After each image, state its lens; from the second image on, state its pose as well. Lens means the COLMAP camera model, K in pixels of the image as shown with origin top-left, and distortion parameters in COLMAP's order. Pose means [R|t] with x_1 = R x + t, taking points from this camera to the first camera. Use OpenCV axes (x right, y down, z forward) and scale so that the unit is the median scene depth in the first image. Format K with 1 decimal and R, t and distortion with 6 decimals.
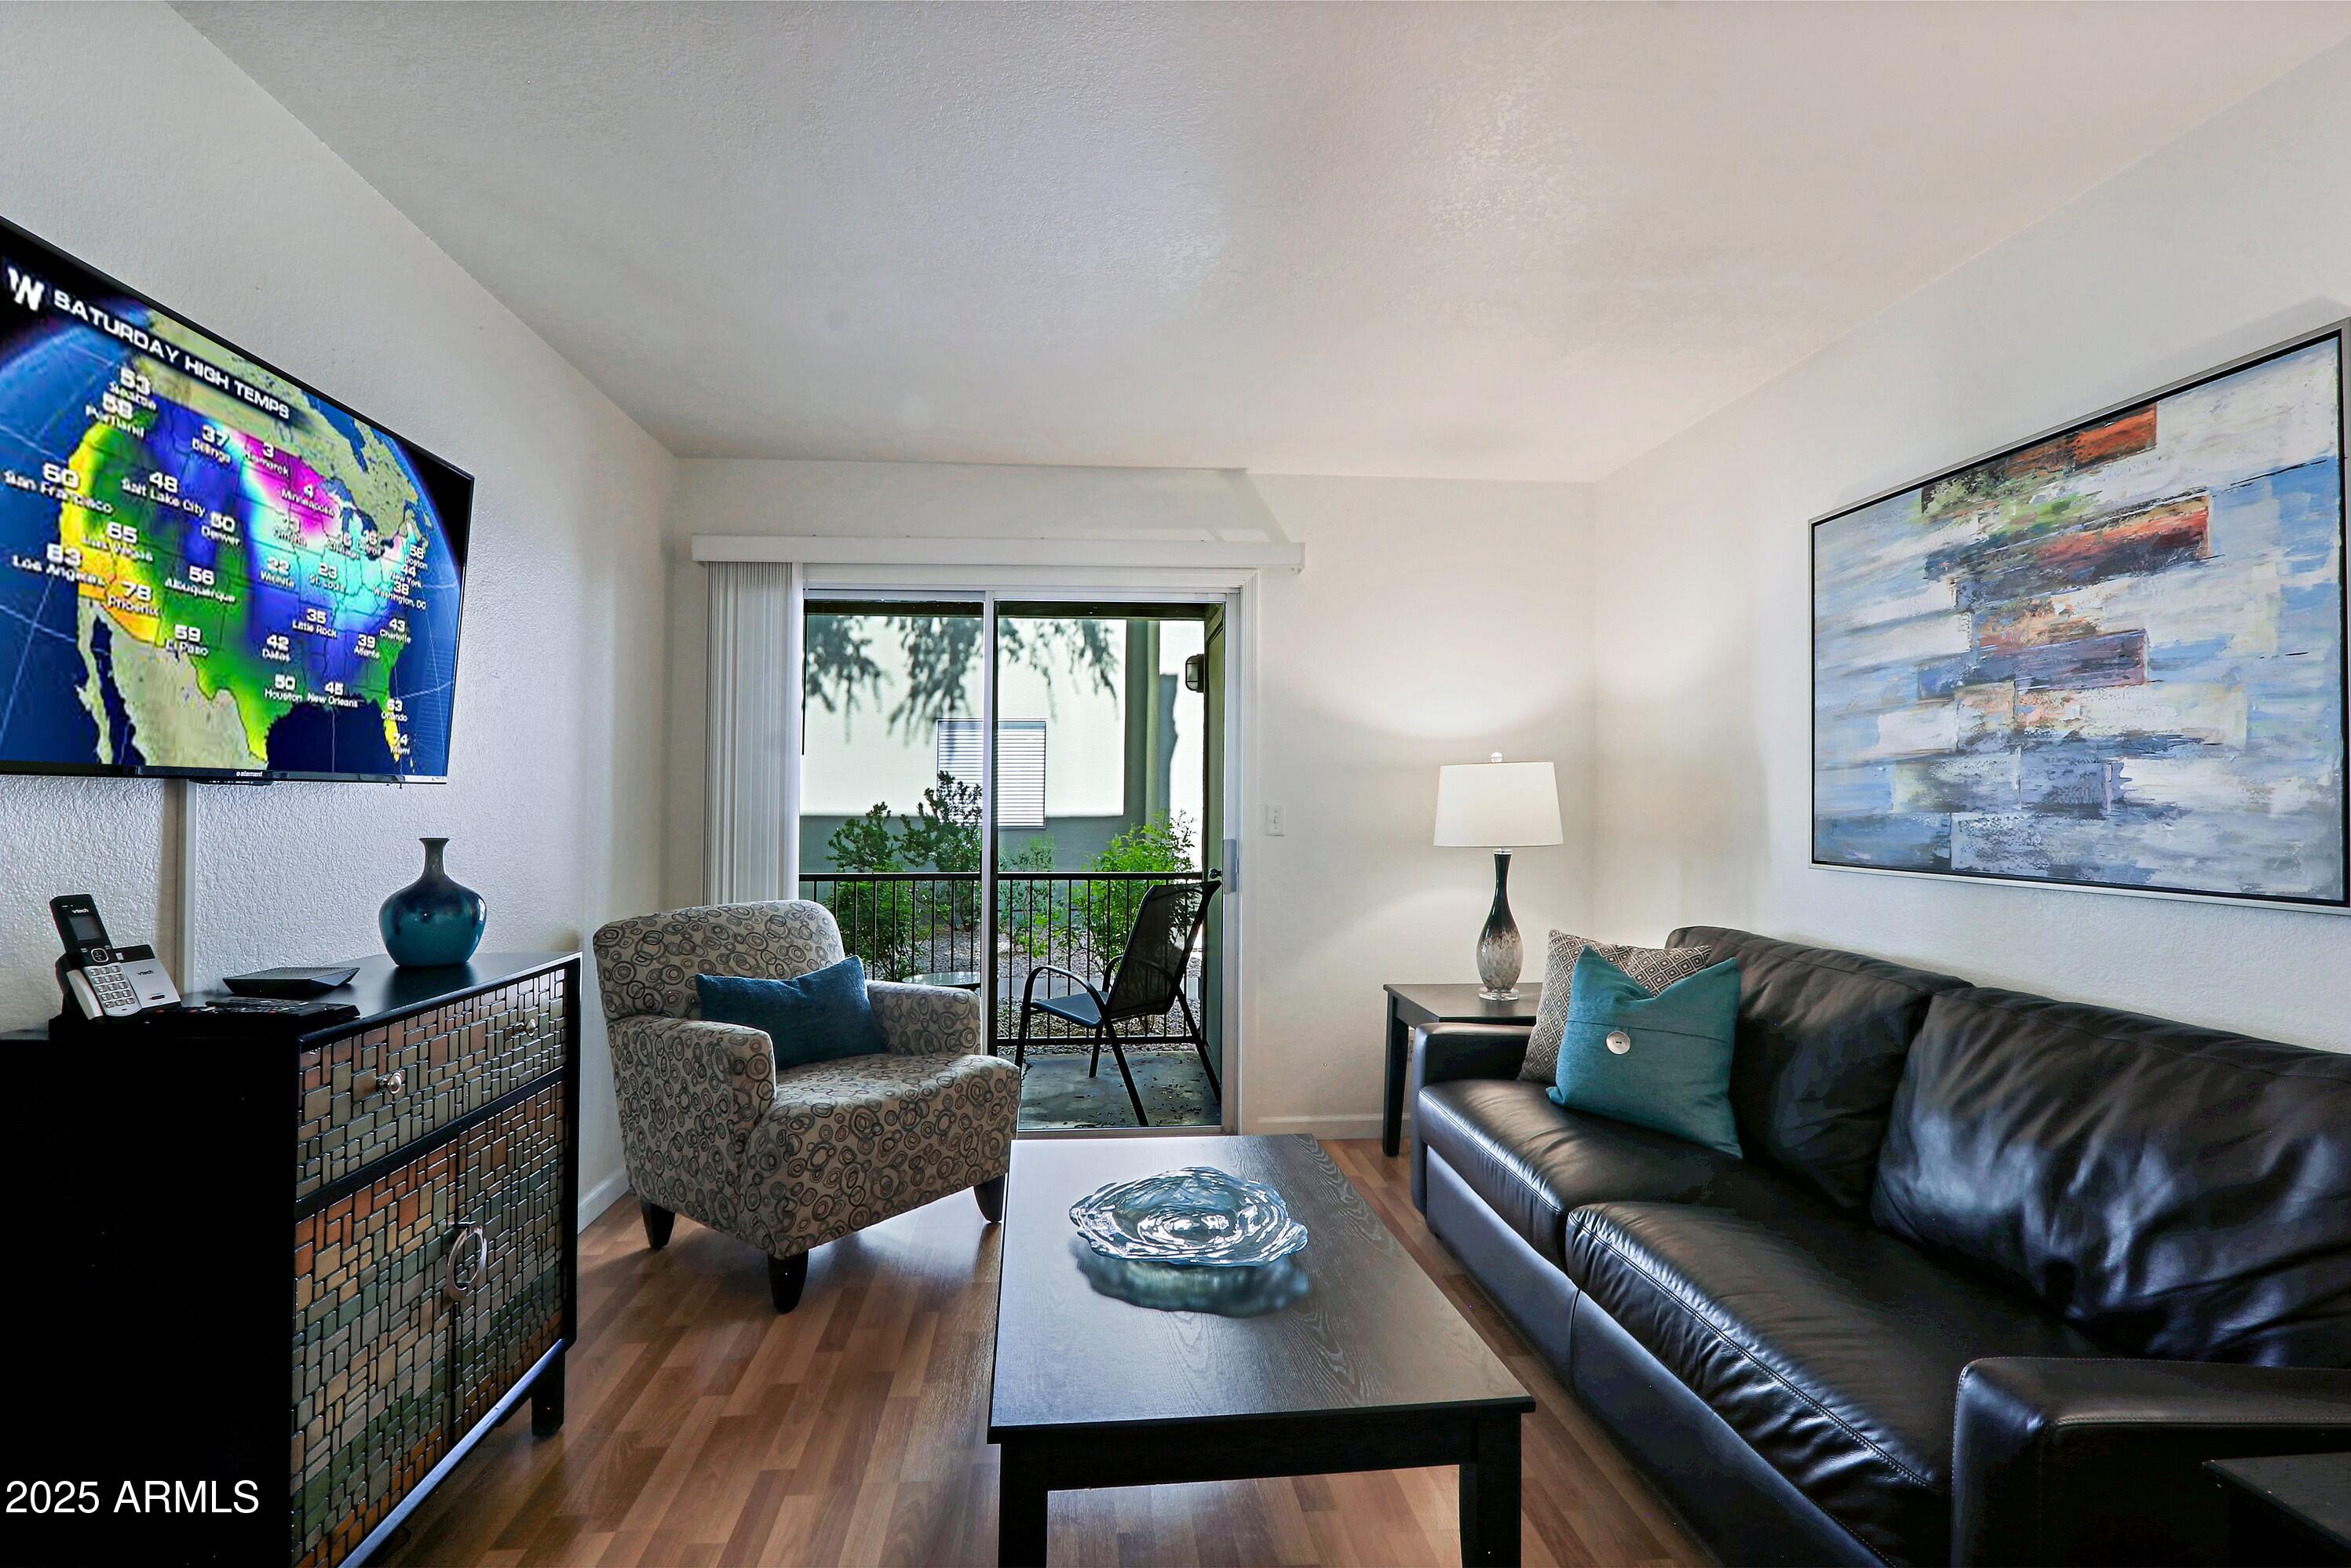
lens RADIAL K [[1099.5, 0, 1175.5], [0, 1099.5, 784.0], [0, 0, 1]] dist [-0.000233, -0.000022]
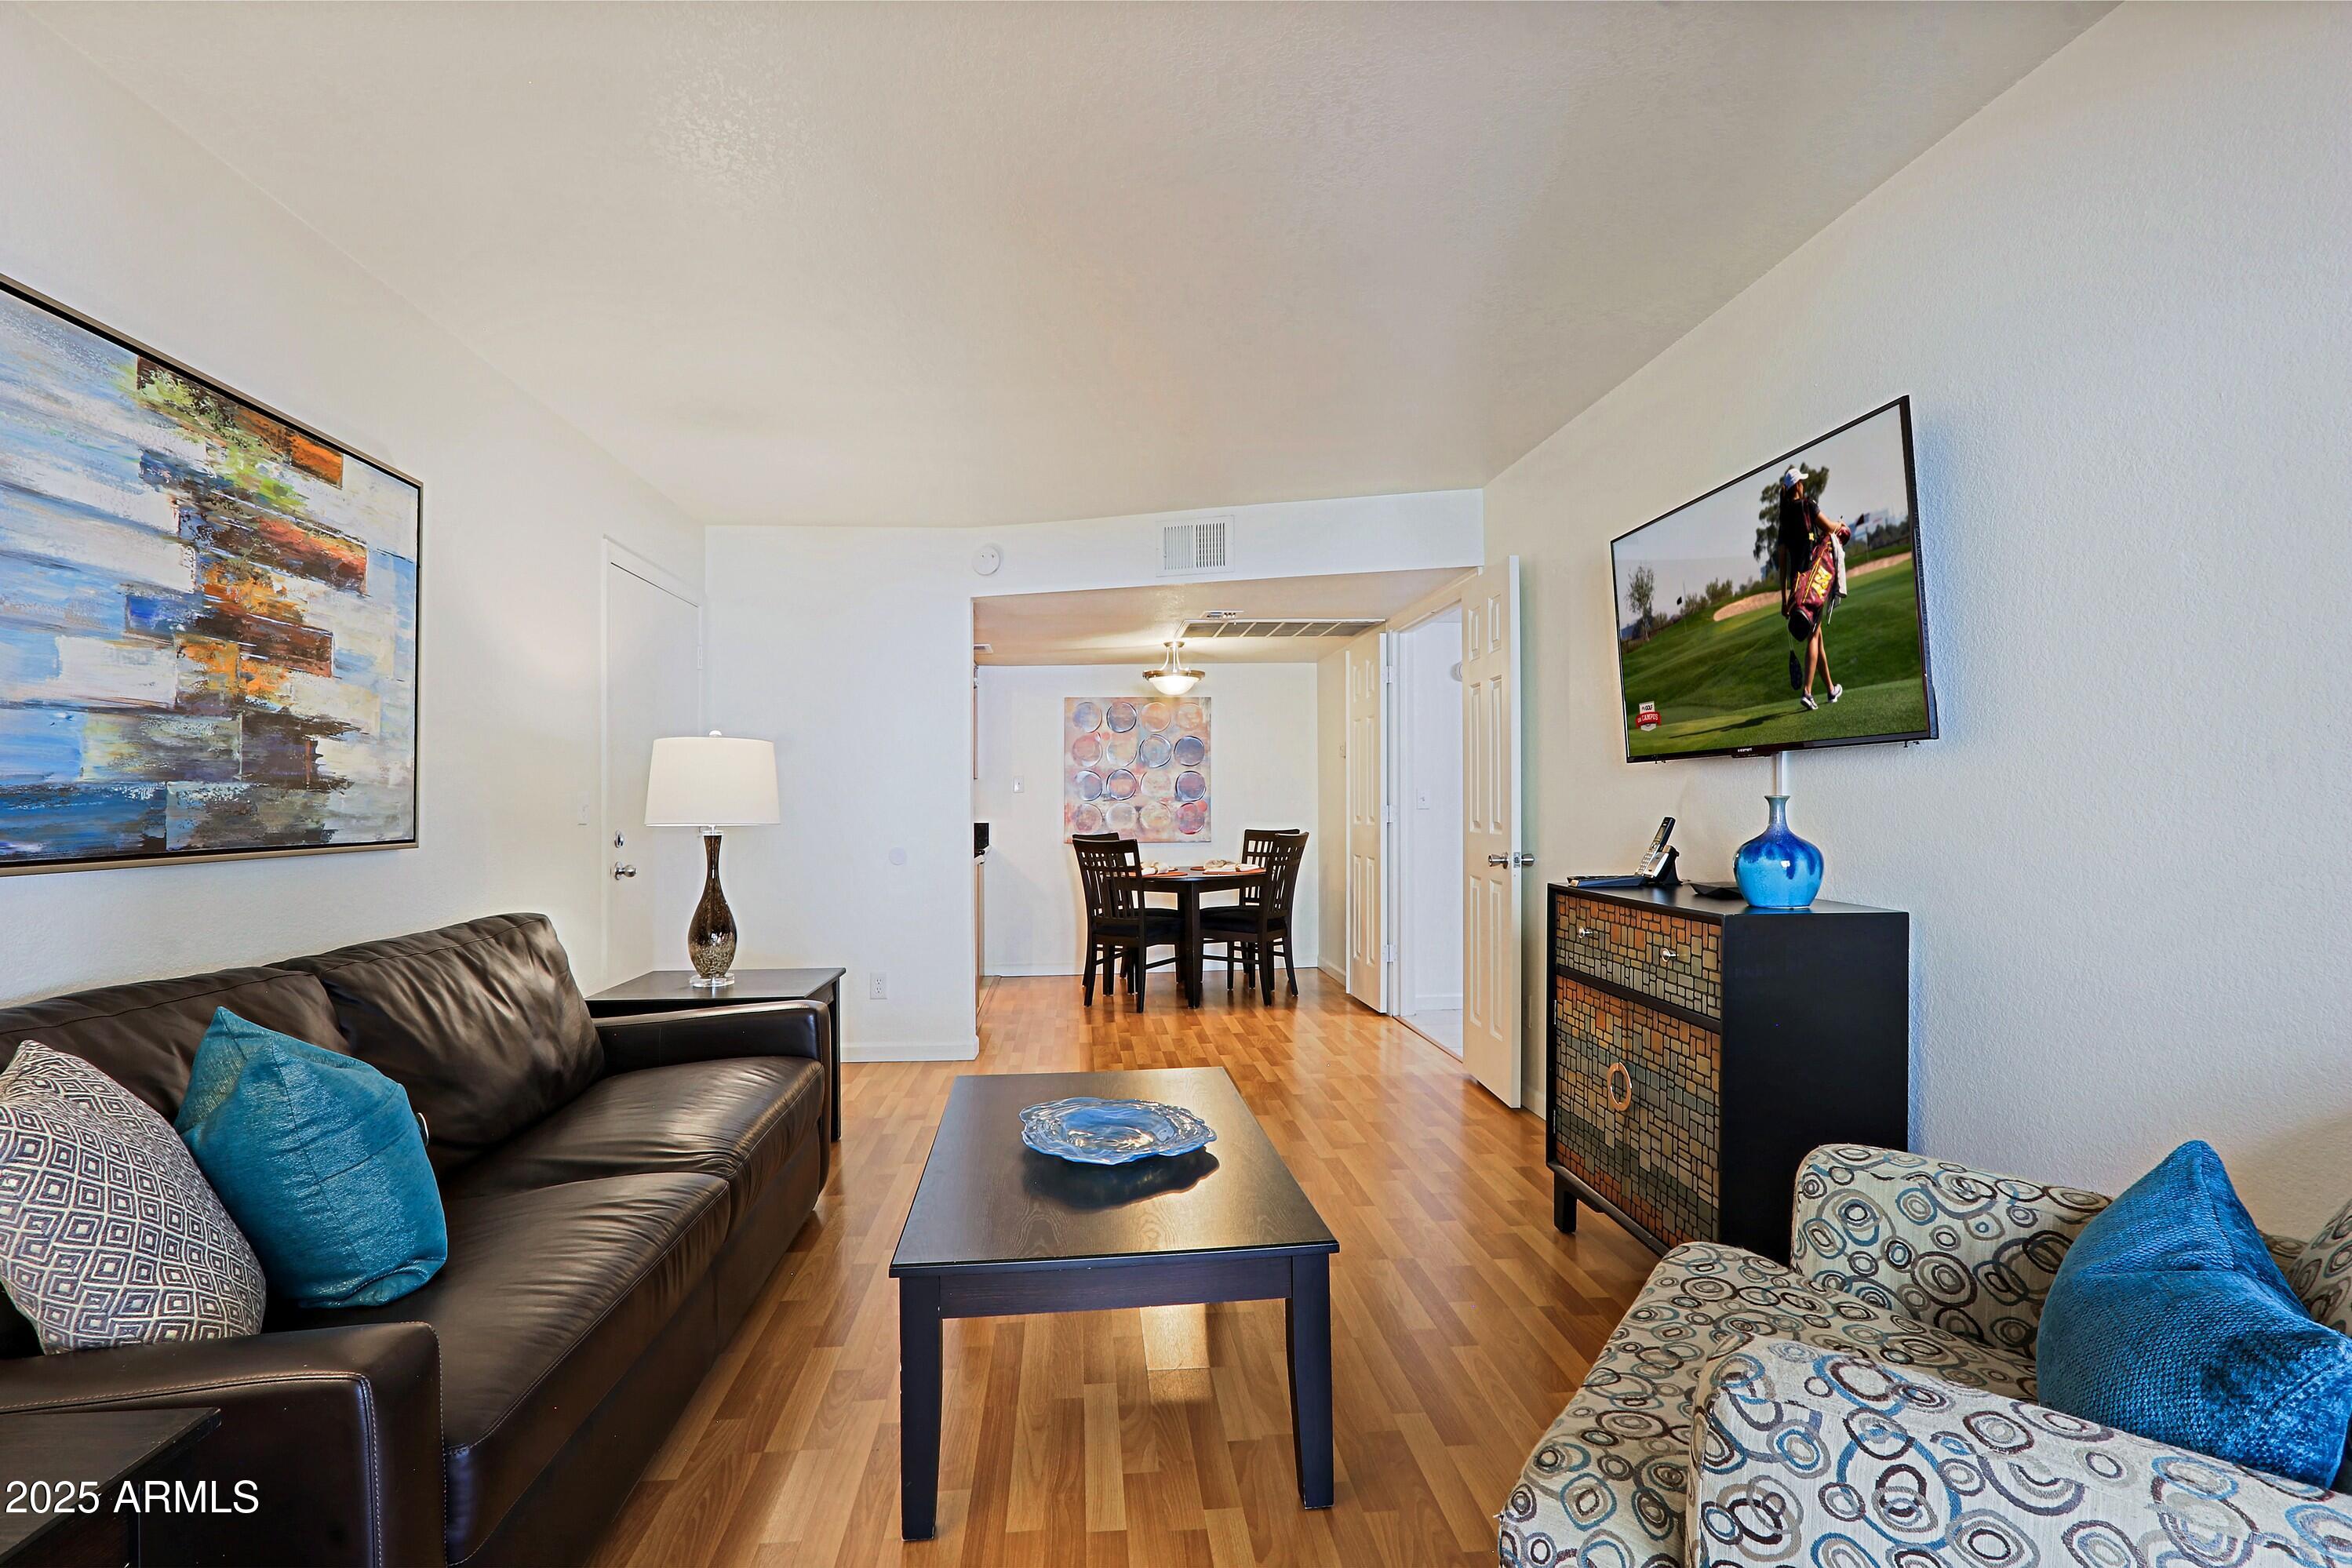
lens RADIAL K [[1100.0, 0, 1176.0], [0, 1100.0, 784.0], [0, 0, 1]] dist [-0.000233, -0.000022]
pose [[-0.999899, -0.004812, 0.013355, -0.058586], [-0.005274, 0.999380, -0.034813, 0.056297], [-0.013180, -0.034880, -0.999305, 1.951483]]
